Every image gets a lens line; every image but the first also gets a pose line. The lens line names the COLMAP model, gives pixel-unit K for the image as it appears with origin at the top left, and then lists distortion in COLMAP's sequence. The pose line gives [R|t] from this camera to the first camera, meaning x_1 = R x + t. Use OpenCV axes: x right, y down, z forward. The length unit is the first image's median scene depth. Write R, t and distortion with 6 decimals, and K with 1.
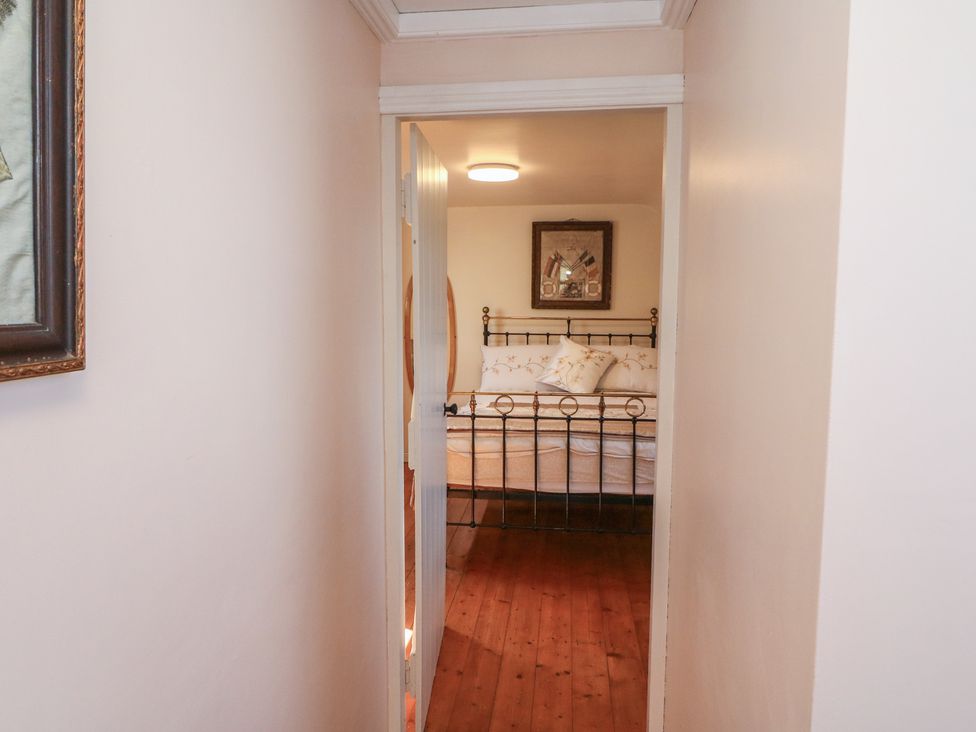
lens RADIAL K [[590.3, 0, 488.0], [0, 590.3, 366.0], [0, 0, 1]] dist [-0.040713, 0.000085]
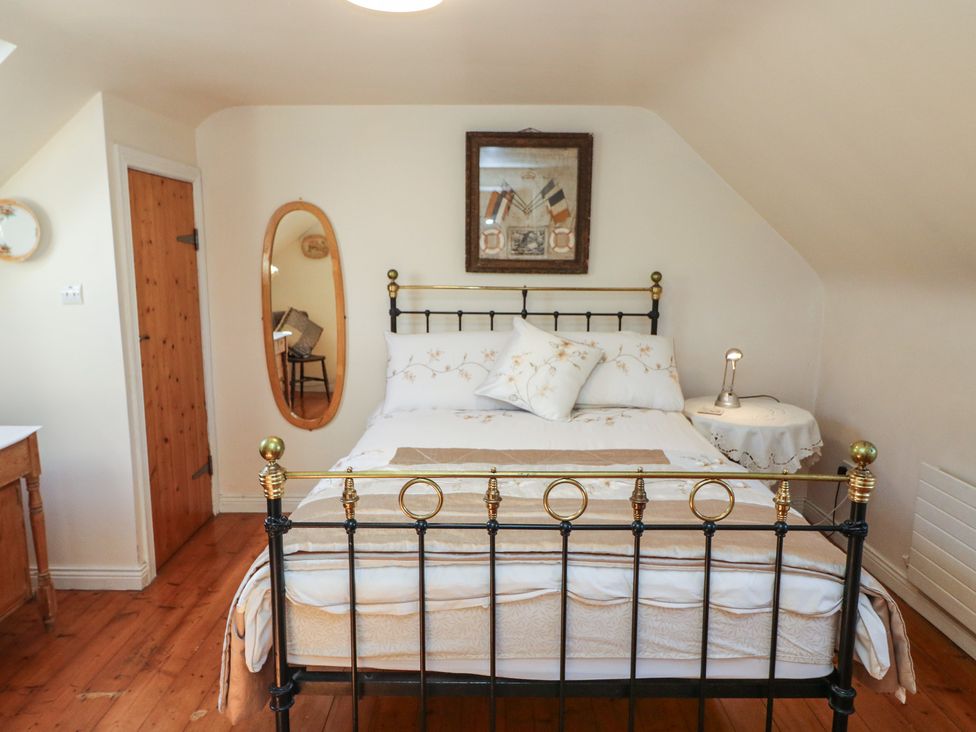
lens RADIAL K [[590.3, 0, 488.0], [0, 590.3, 366.0], [0, 0, 1]] dist [-0.040713, 0.000085]
pose [[0.991740, -0.018354, 0.126943, 0.015838], [0.009549, 0.997528, 0.069619, -0.042072], [-0.127907, -0.067831, 0.989464, 0.377159]]
